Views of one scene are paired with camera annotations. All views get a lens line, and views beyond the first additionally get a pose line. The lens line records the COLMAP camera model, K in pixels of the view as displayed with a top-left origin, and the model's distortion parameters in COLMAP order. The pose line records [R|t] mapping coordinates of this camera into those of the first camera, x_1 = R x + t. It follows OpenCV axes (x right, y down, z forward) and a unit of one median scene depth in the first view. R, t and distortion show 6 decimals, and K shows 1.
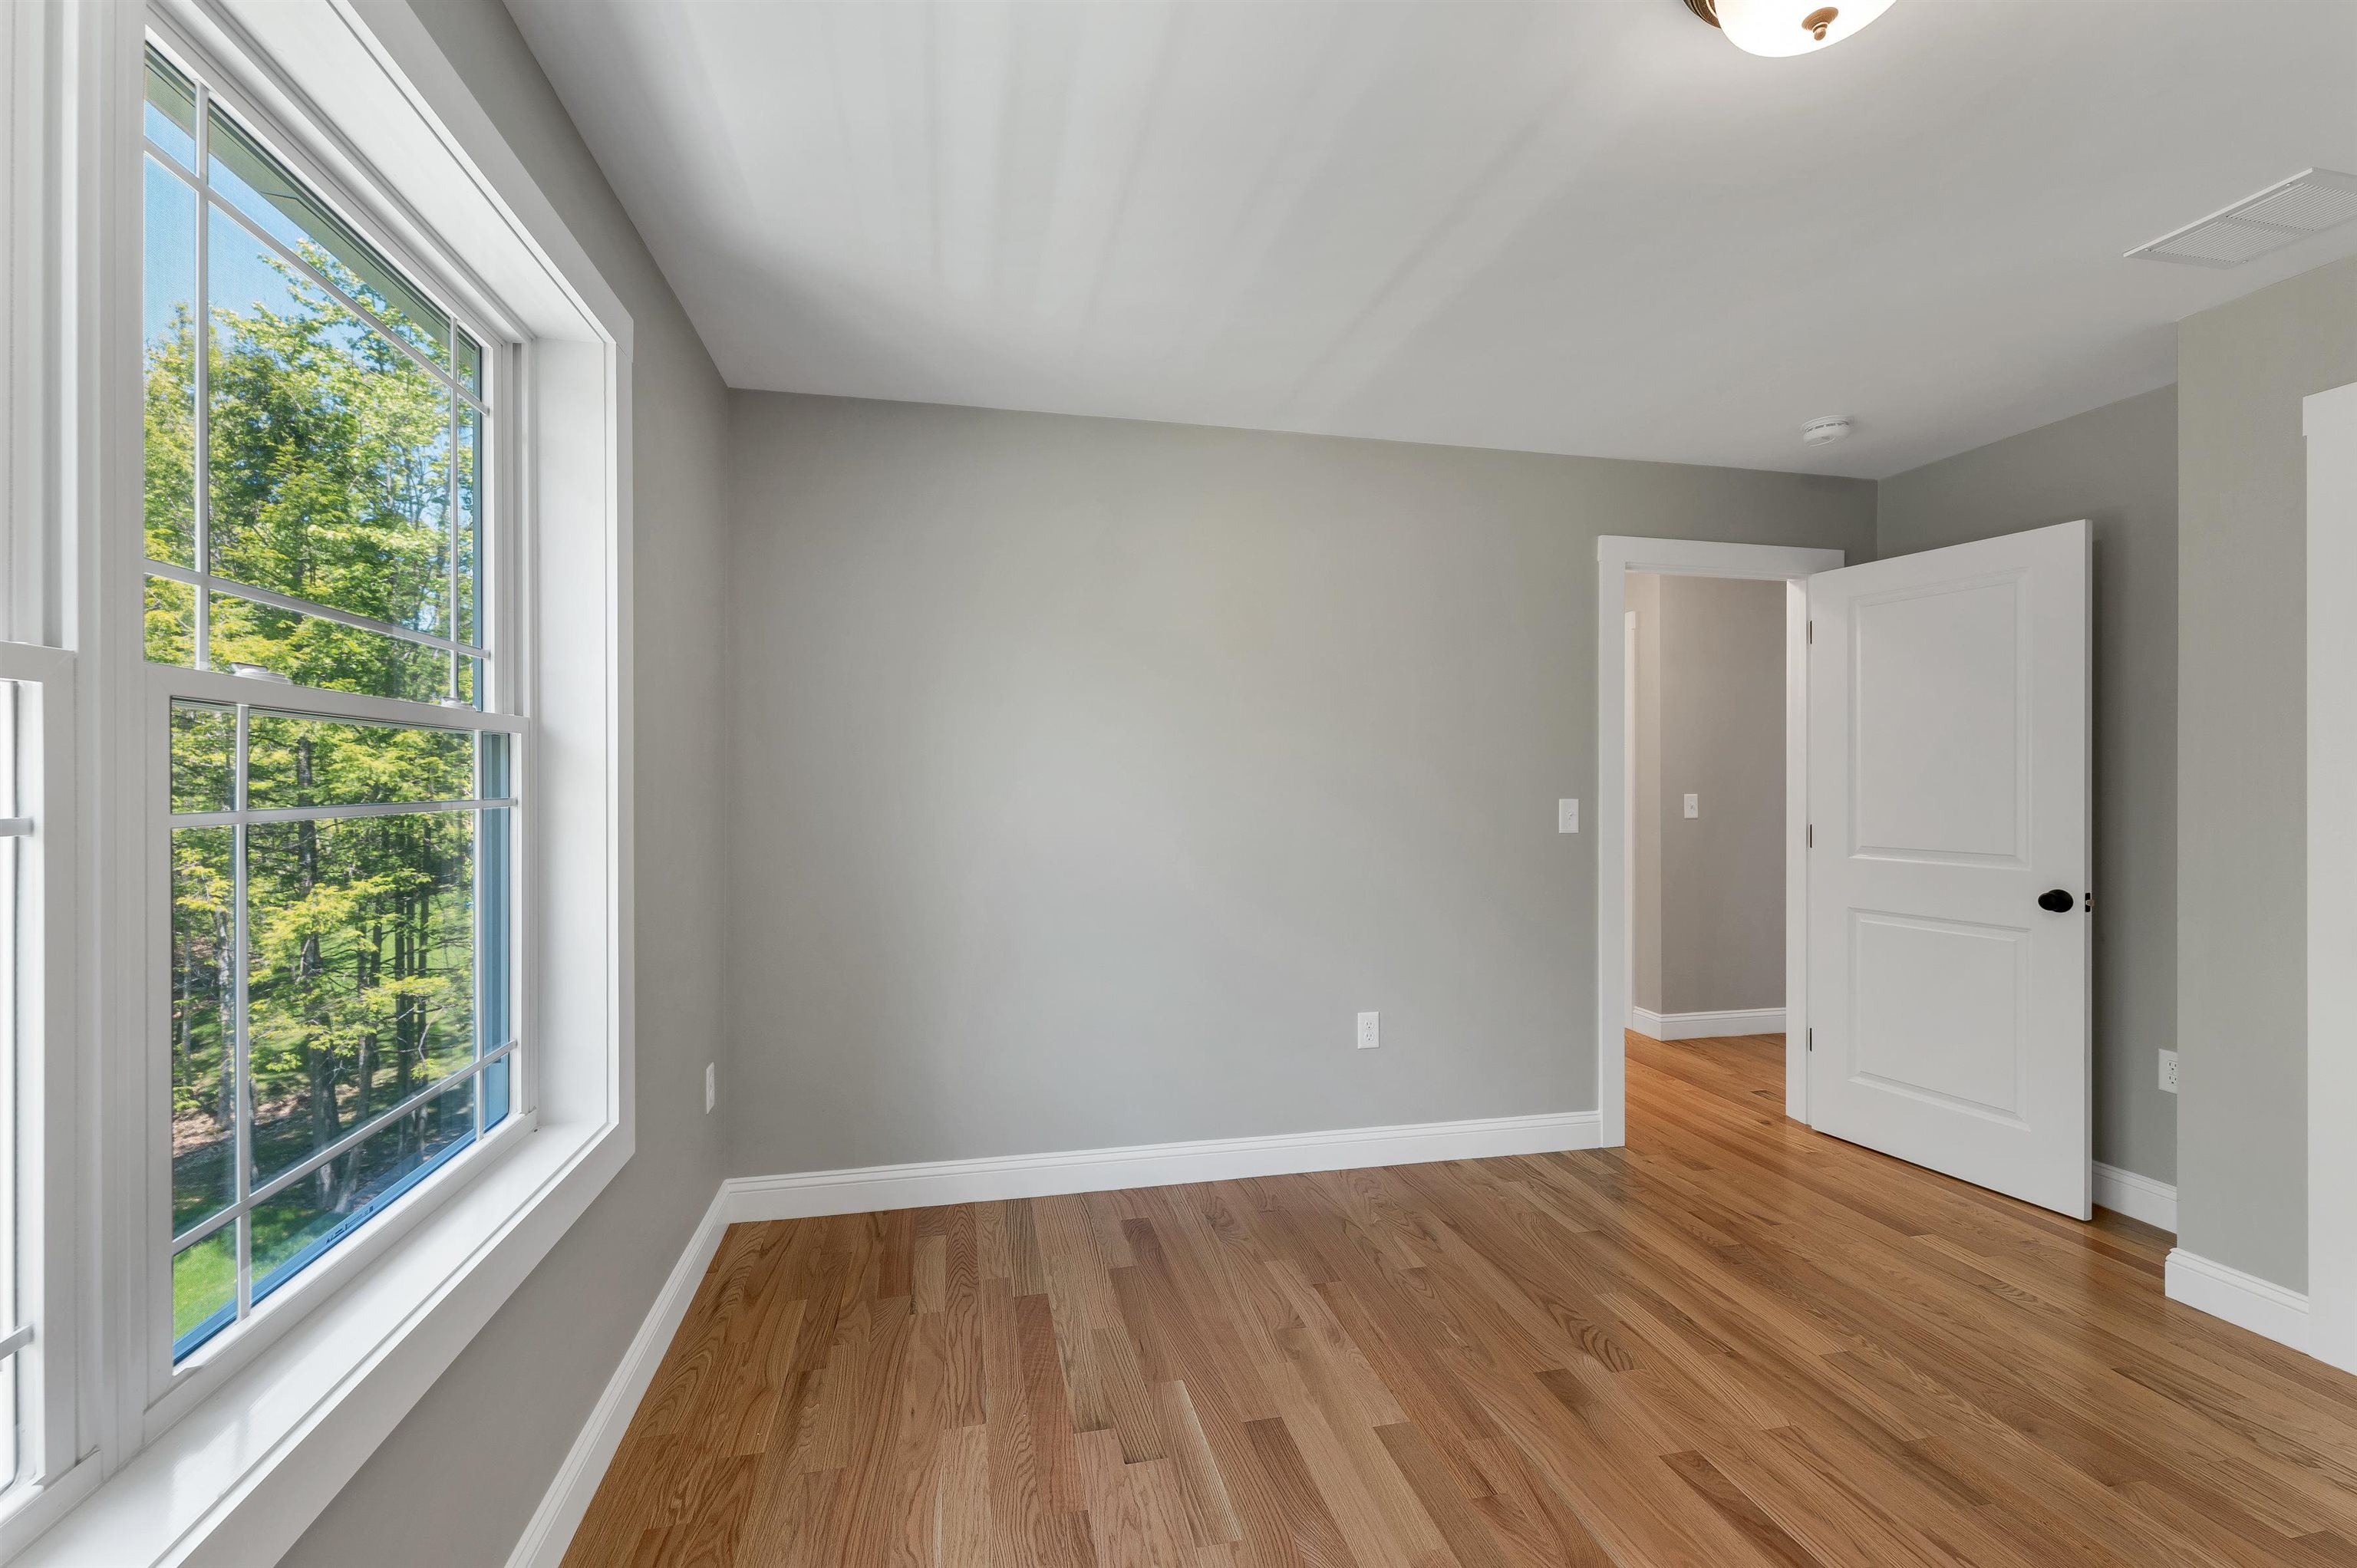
lens RADIAL K [[989.3, 0, 1178.5], [0, 989.3, 784.0], [0, 0, 1]] dist [0.001713, -0.000066]
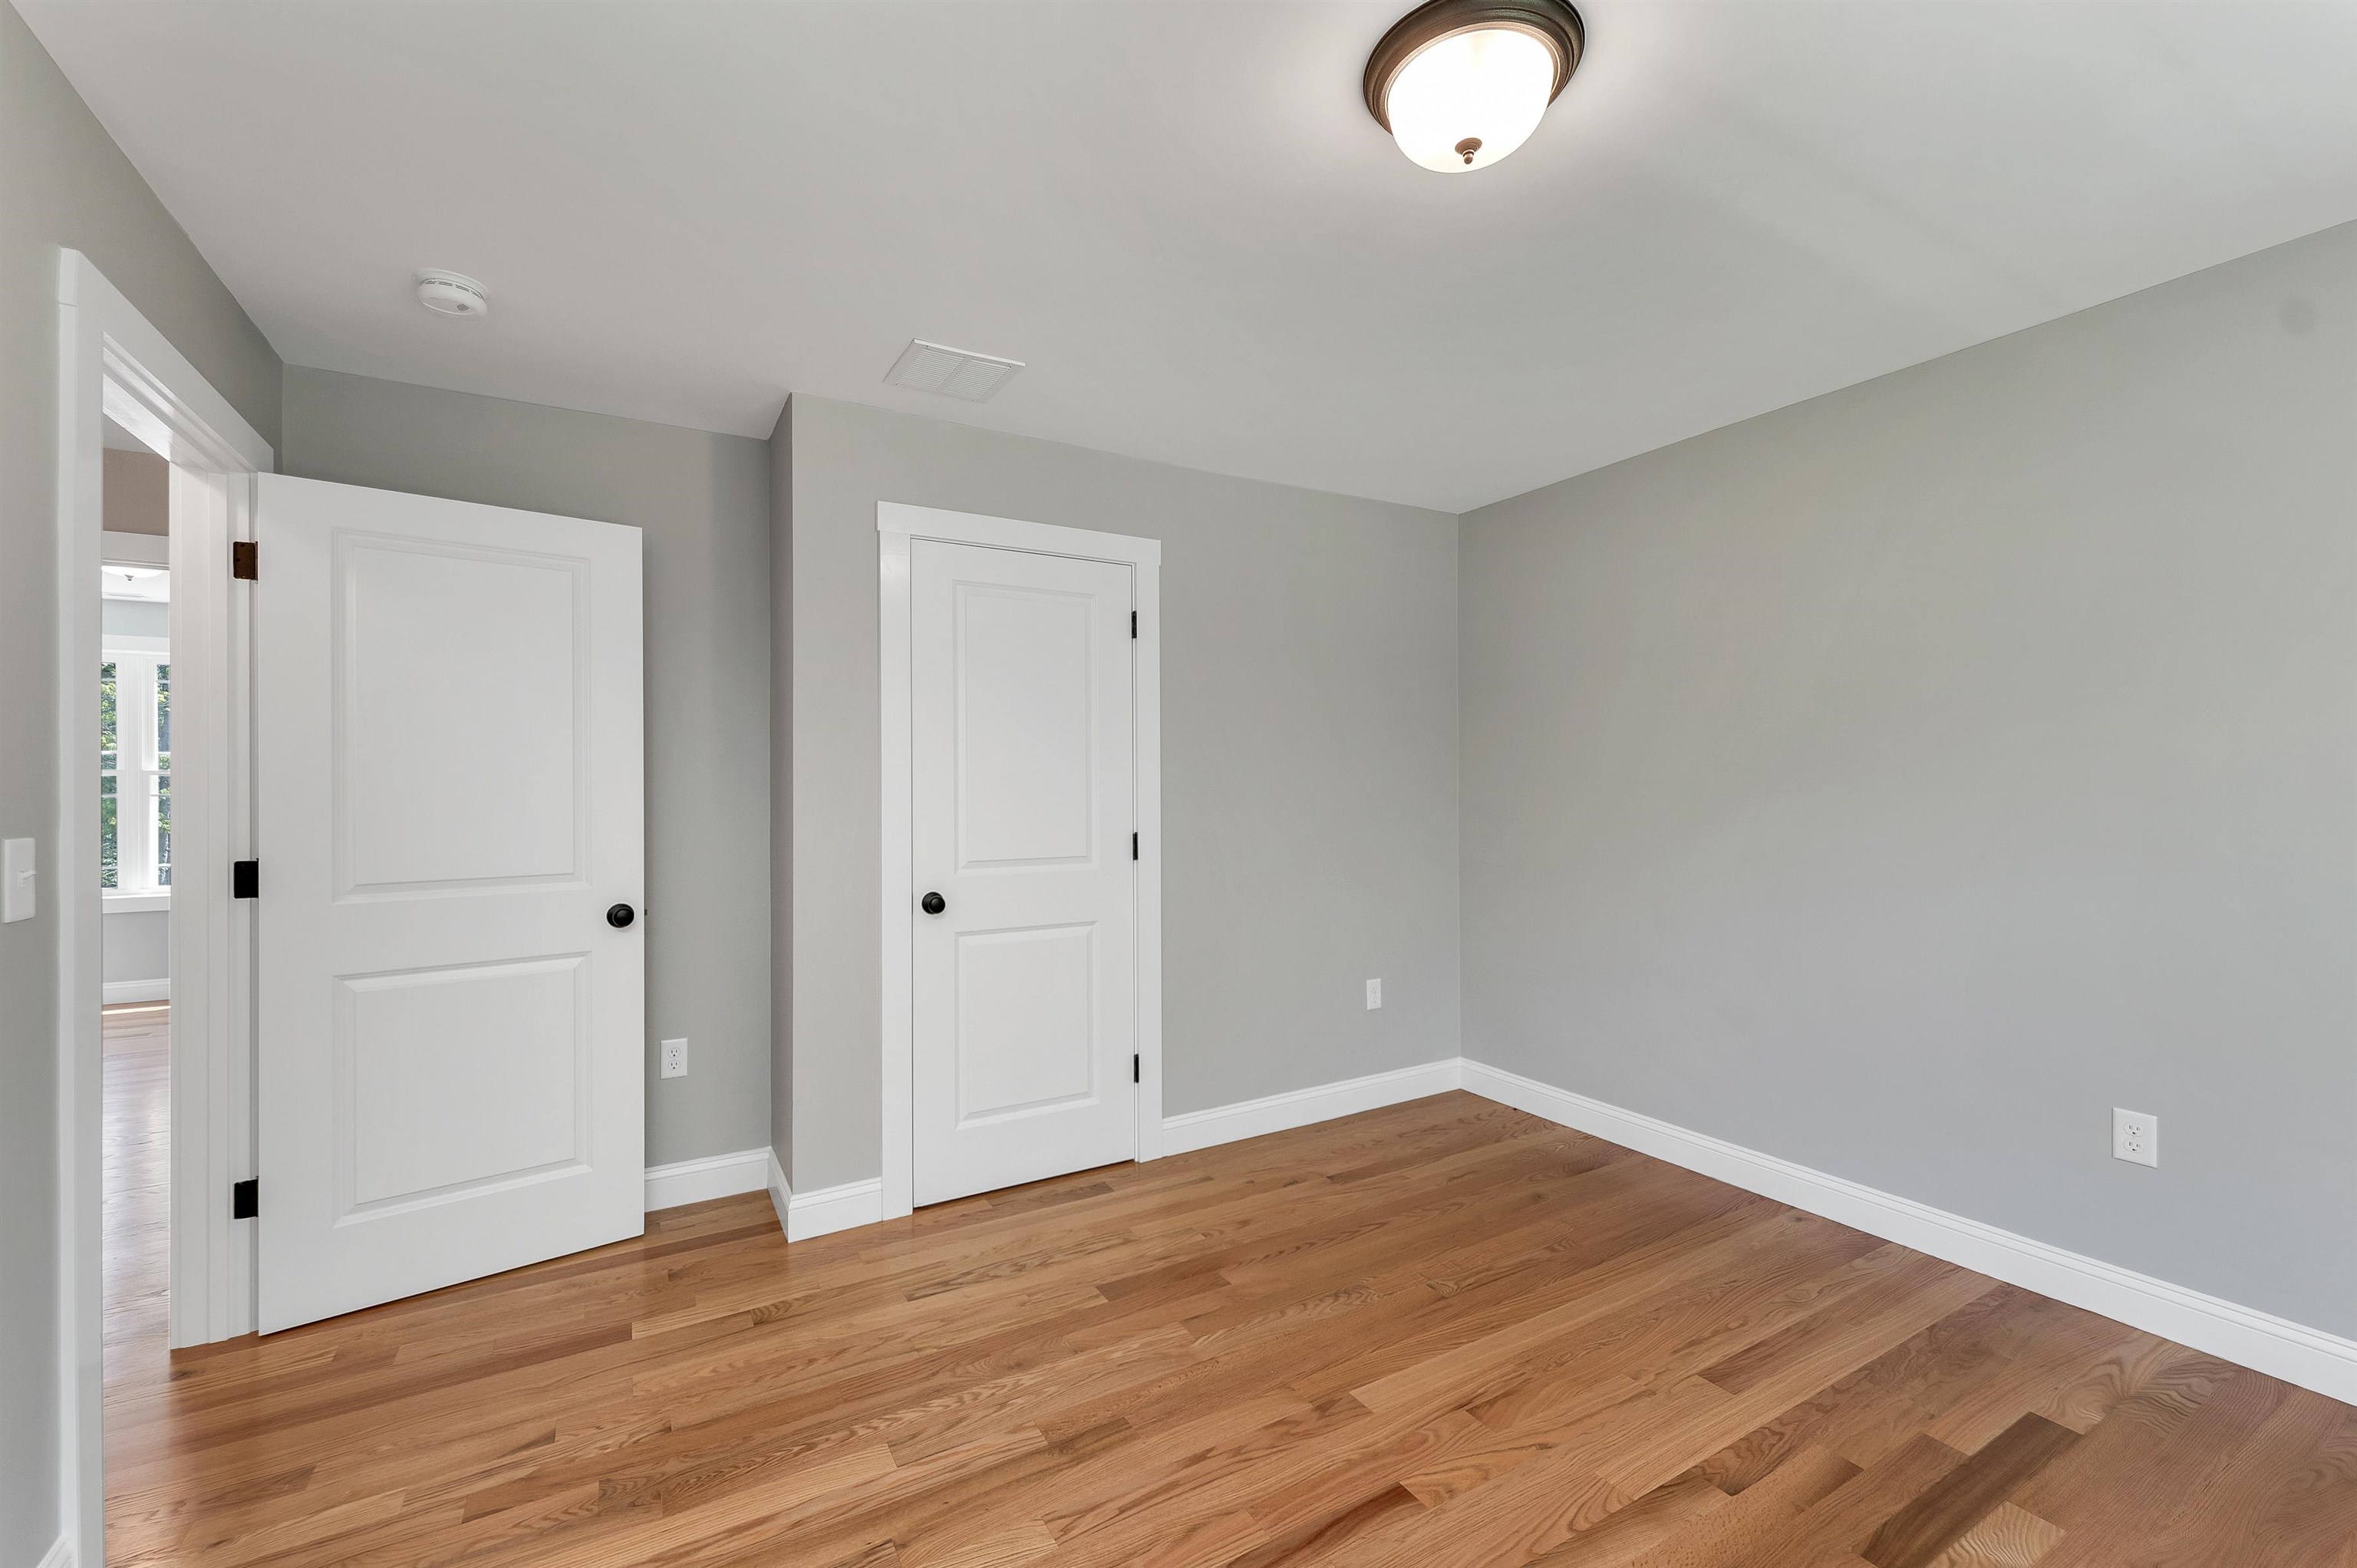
lens RADIAL K [[965.6, 0, 1161.6], [0, 965.6, 784.7], [0, 0, 1]] dist [0.000973, -0.000160]
pose [[-0.293940, 0.004761, 0.955812, -0.180811], [0.005125, 0.999981, -0.003405, -0.003586], [-0.955810, 0.003898, -0.293959, 0.865589]]
